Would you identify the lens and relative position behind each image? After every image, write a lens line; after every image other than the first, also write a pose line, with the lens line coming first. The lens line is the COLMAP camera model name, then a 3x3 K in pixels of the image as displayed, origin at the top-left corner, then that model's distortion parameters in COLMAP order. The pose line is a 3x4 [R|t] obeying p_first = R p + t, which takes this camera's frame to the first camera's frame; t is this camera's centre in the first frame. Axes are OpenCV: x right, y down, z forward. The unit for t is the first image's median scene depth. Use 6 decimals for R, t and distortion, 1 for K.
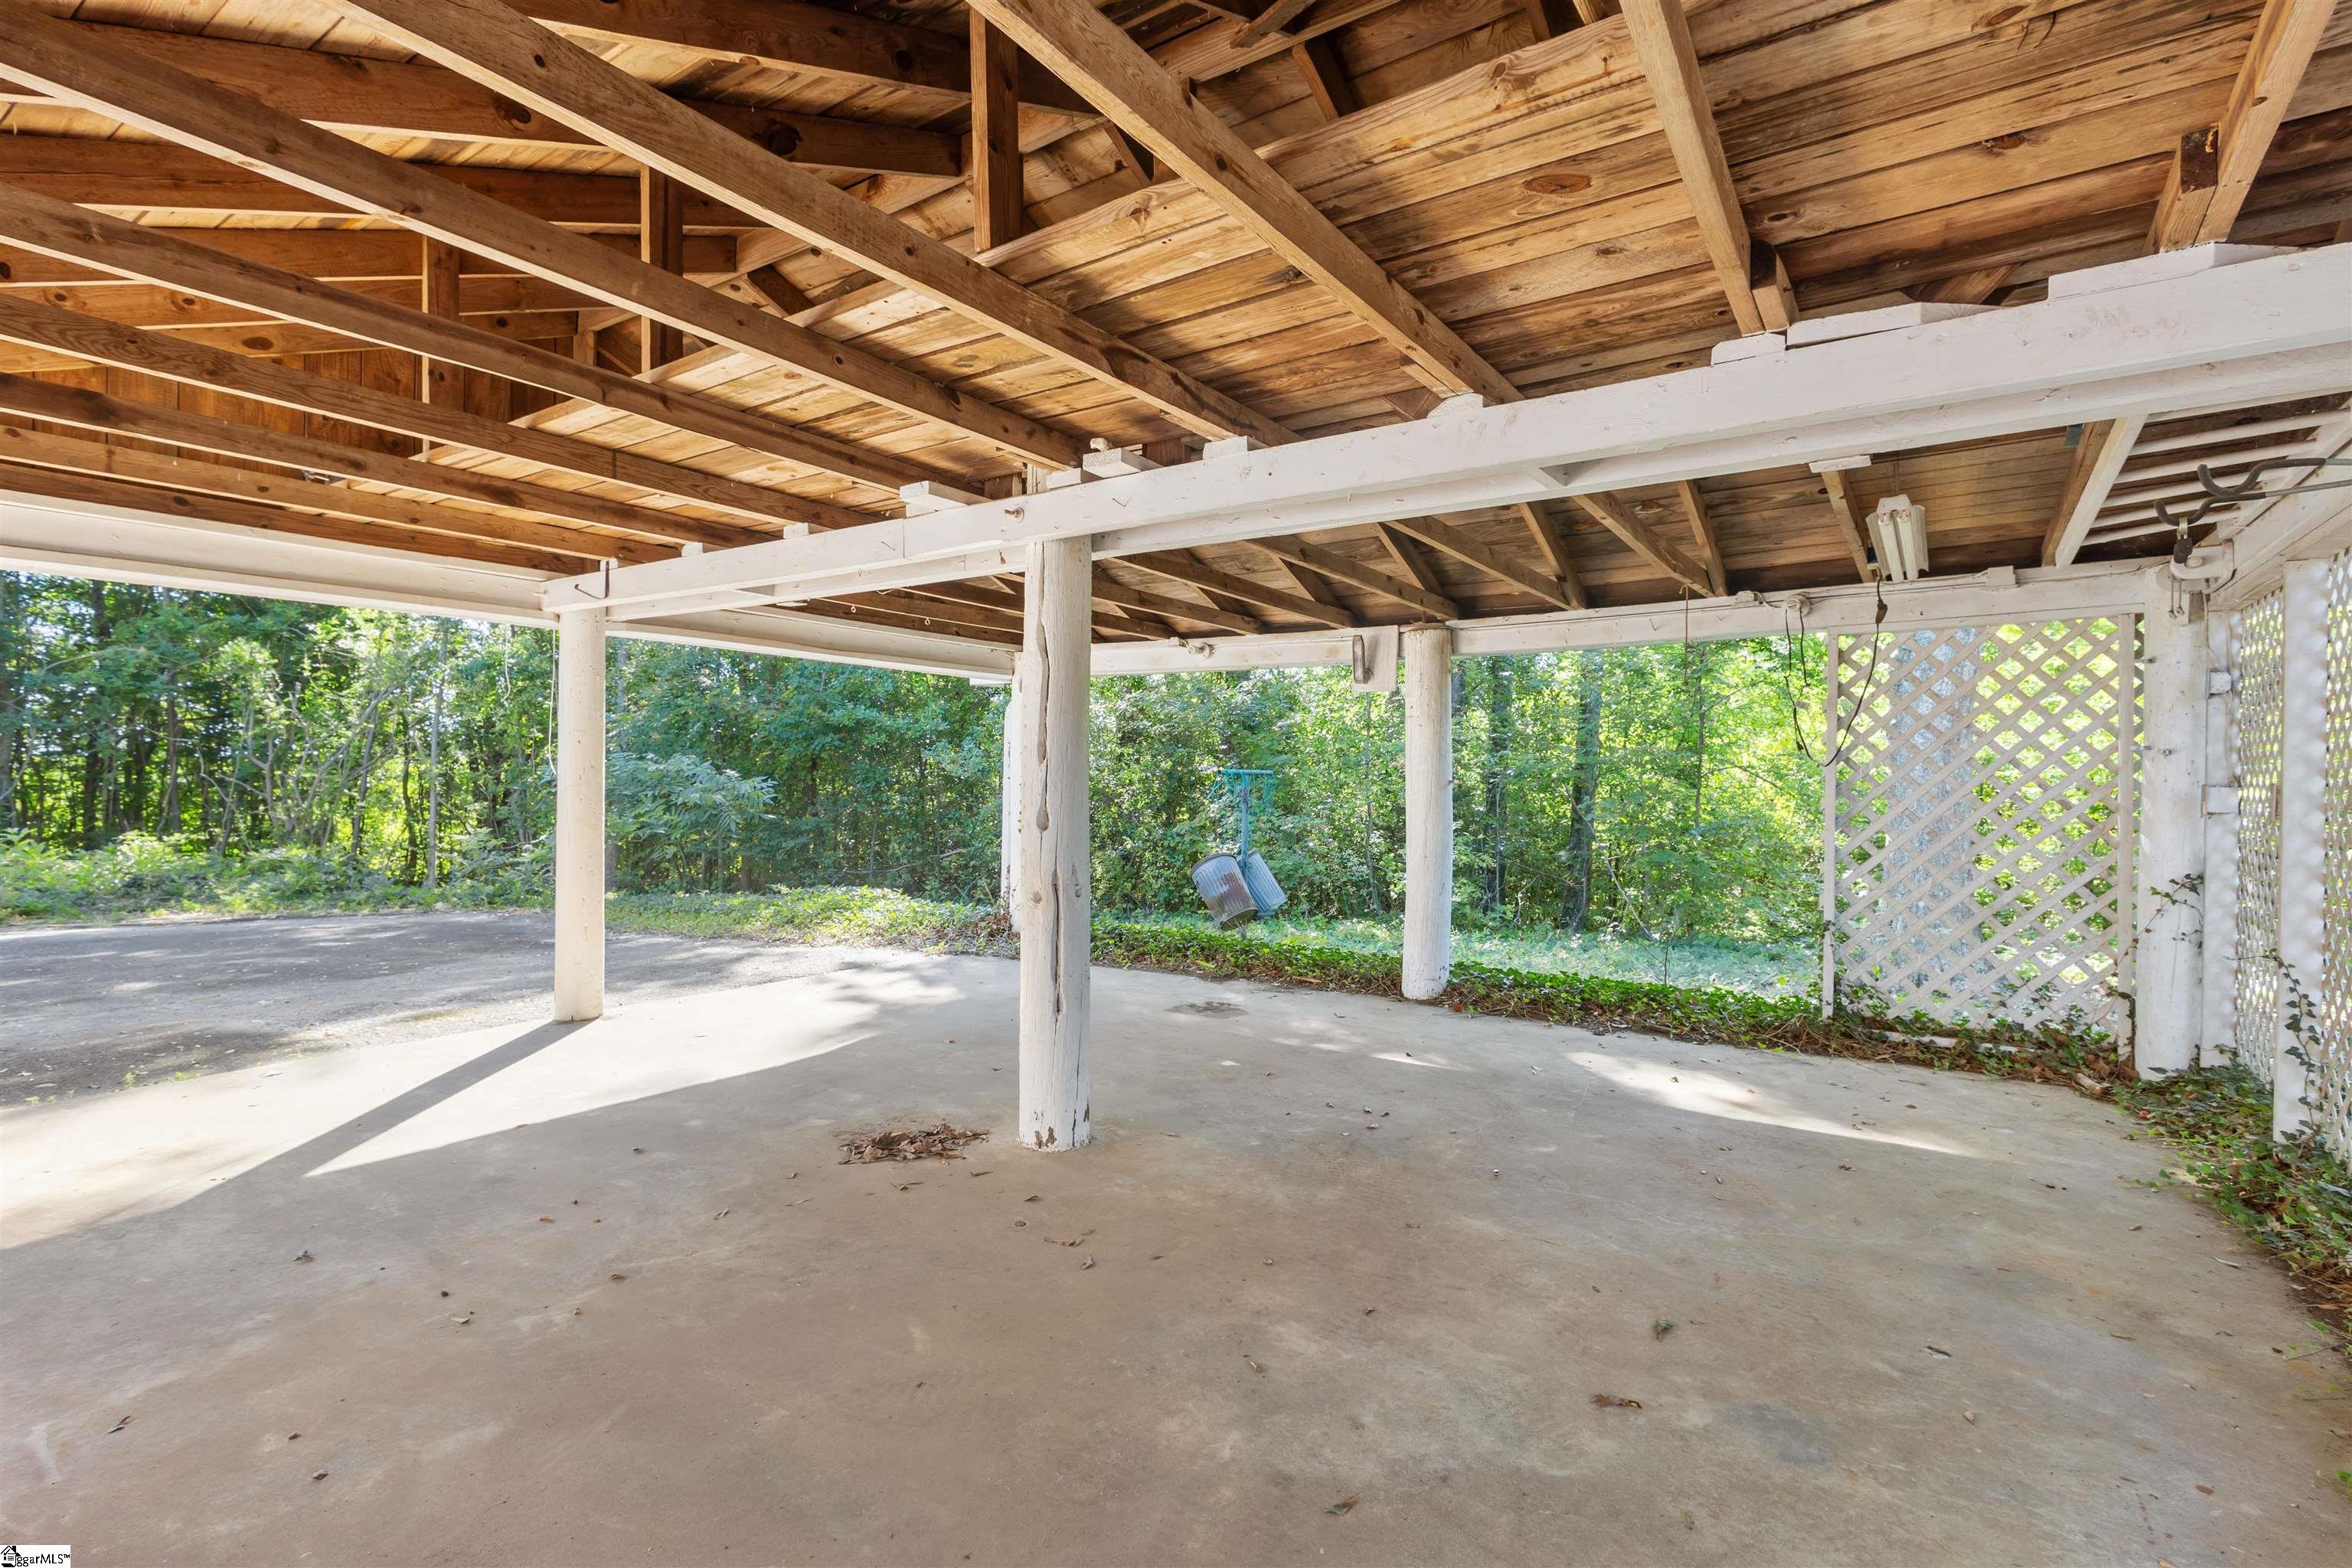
lens RADIAL K [[1081.0, 0, 1167.8], [0, 1081.0, 777.5], [0, 0, 1]] dist [0.008299, -0.000596]
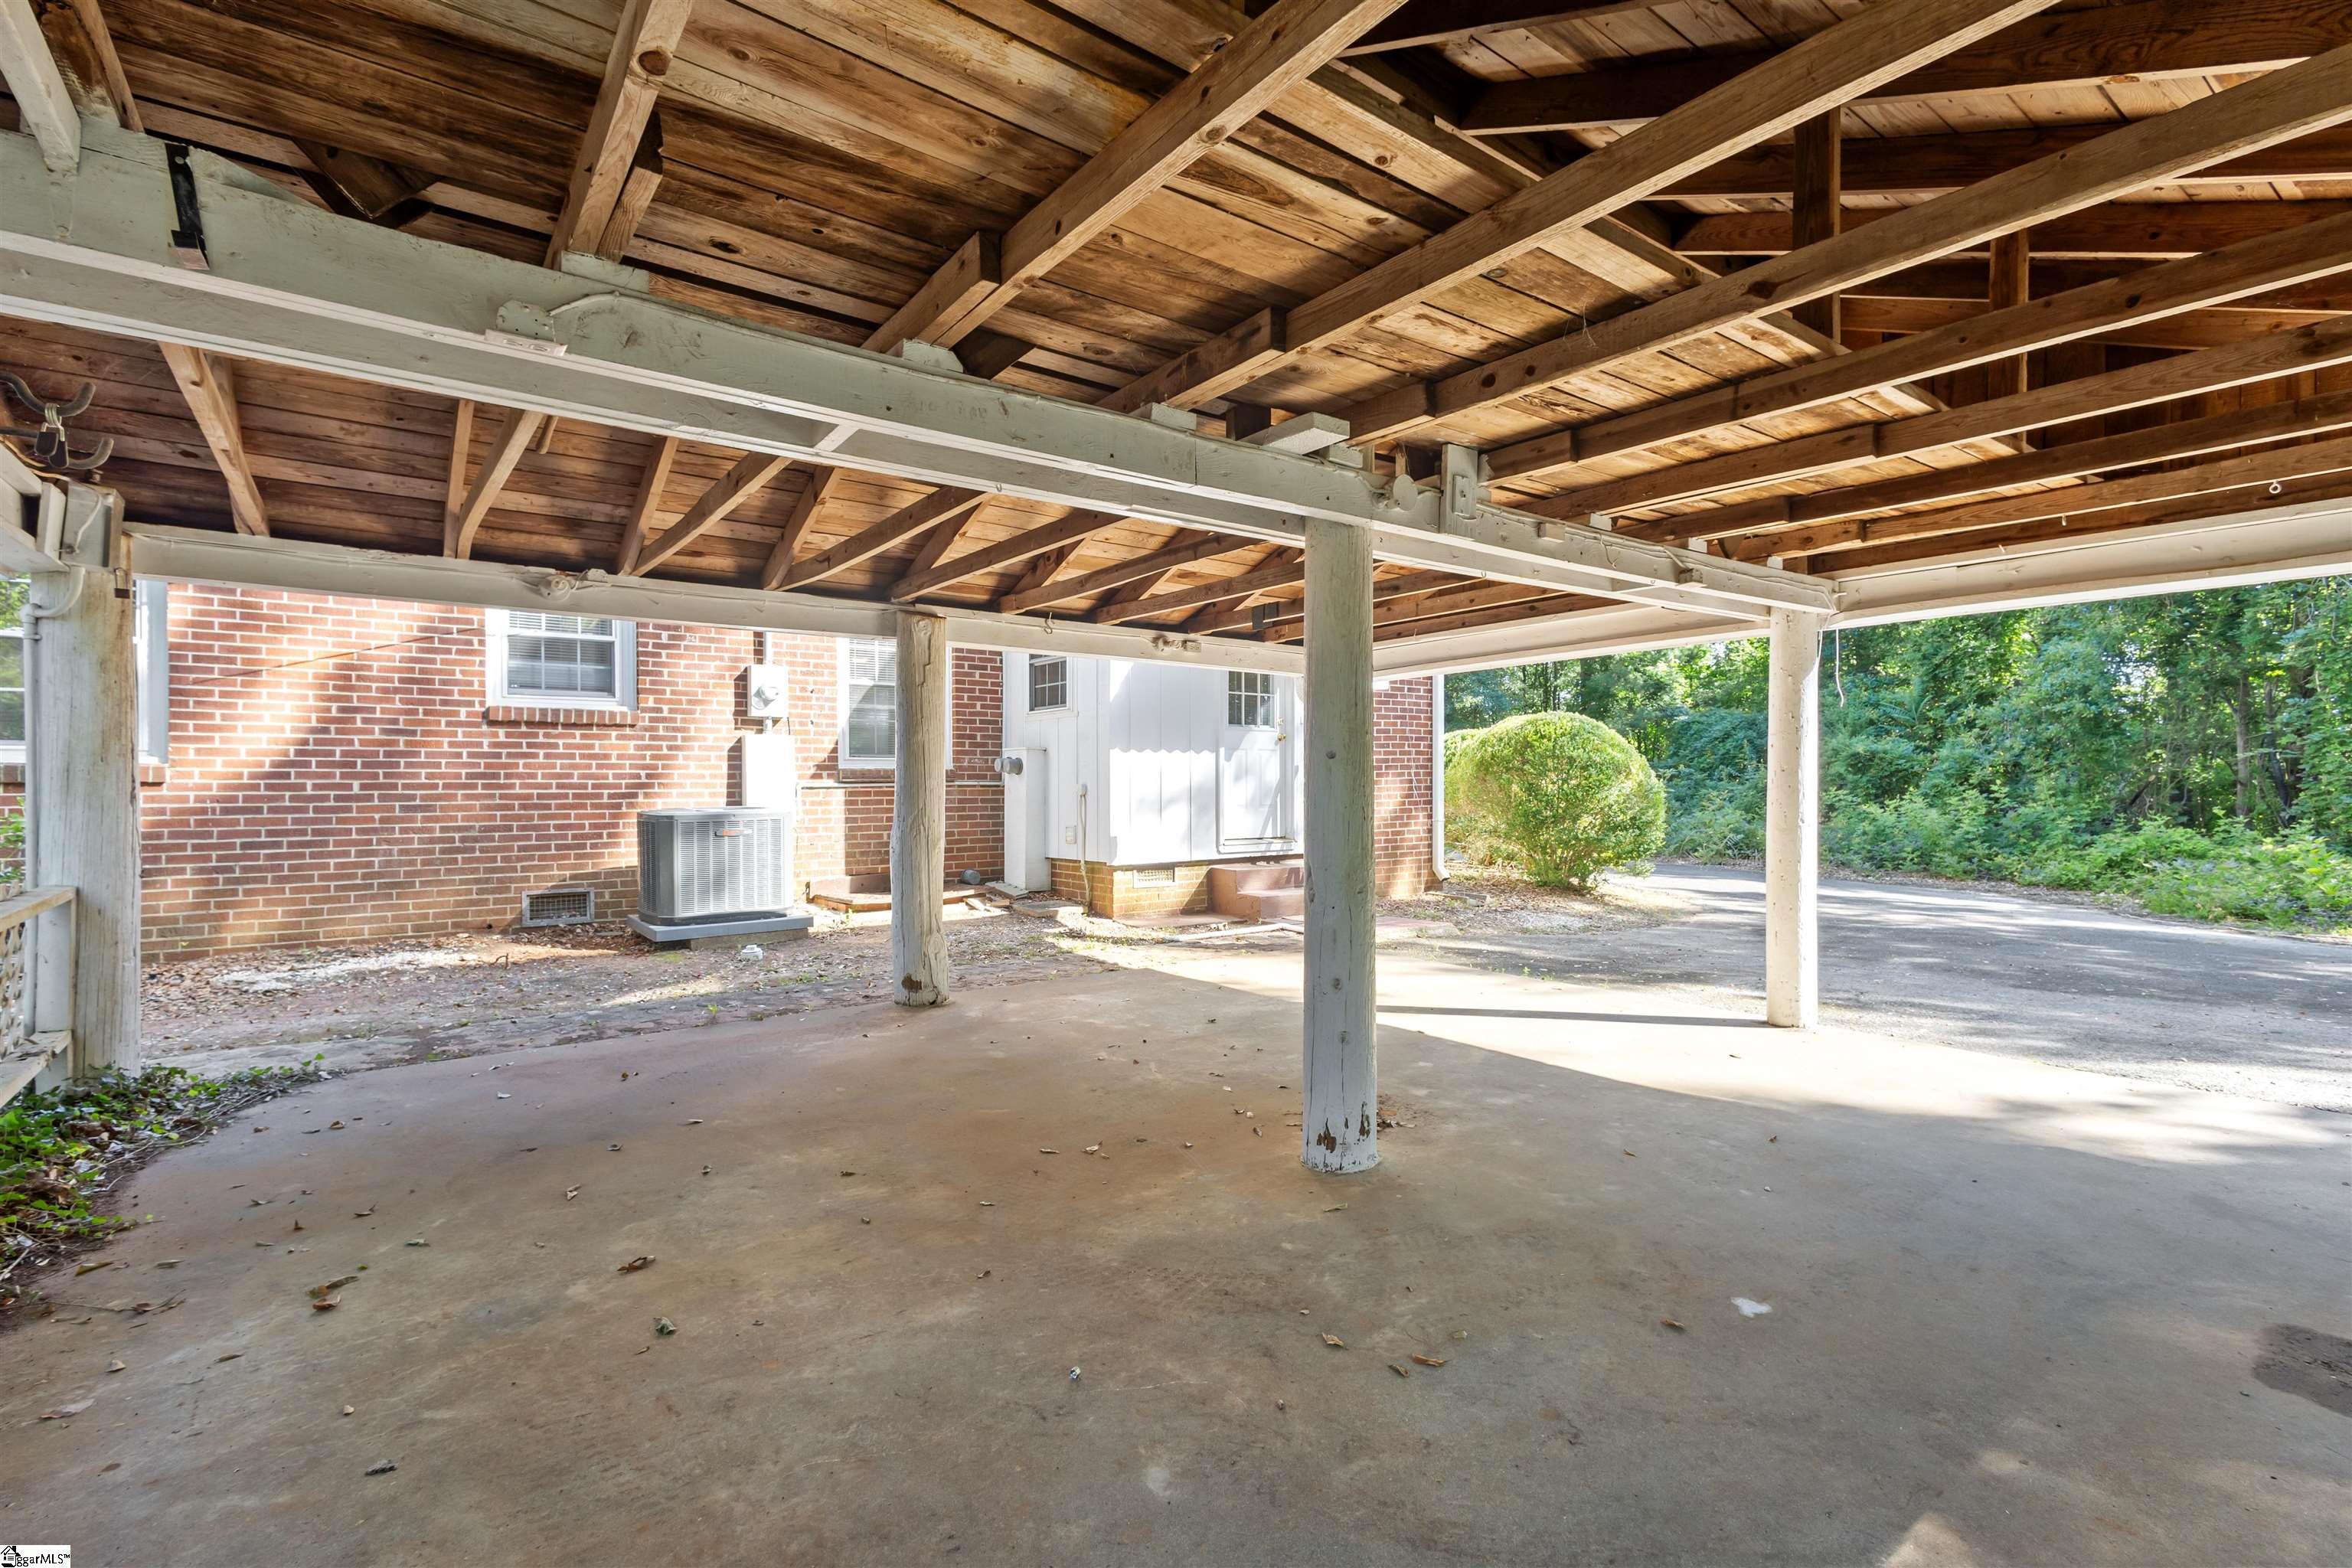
lens RADIAL K [[1081.0, 0, 1167.8], [0, 1081.0, 777.5], [0, 0, 1]] dist [0.008299, -0.000596]
pose [[-0.311725, -0.014652, -0.950059, 1.029527], [0.004915, 0.999843, -0.017033, 0.026788], [0.950160, -0.009979, -0.311604, 1.433348]]
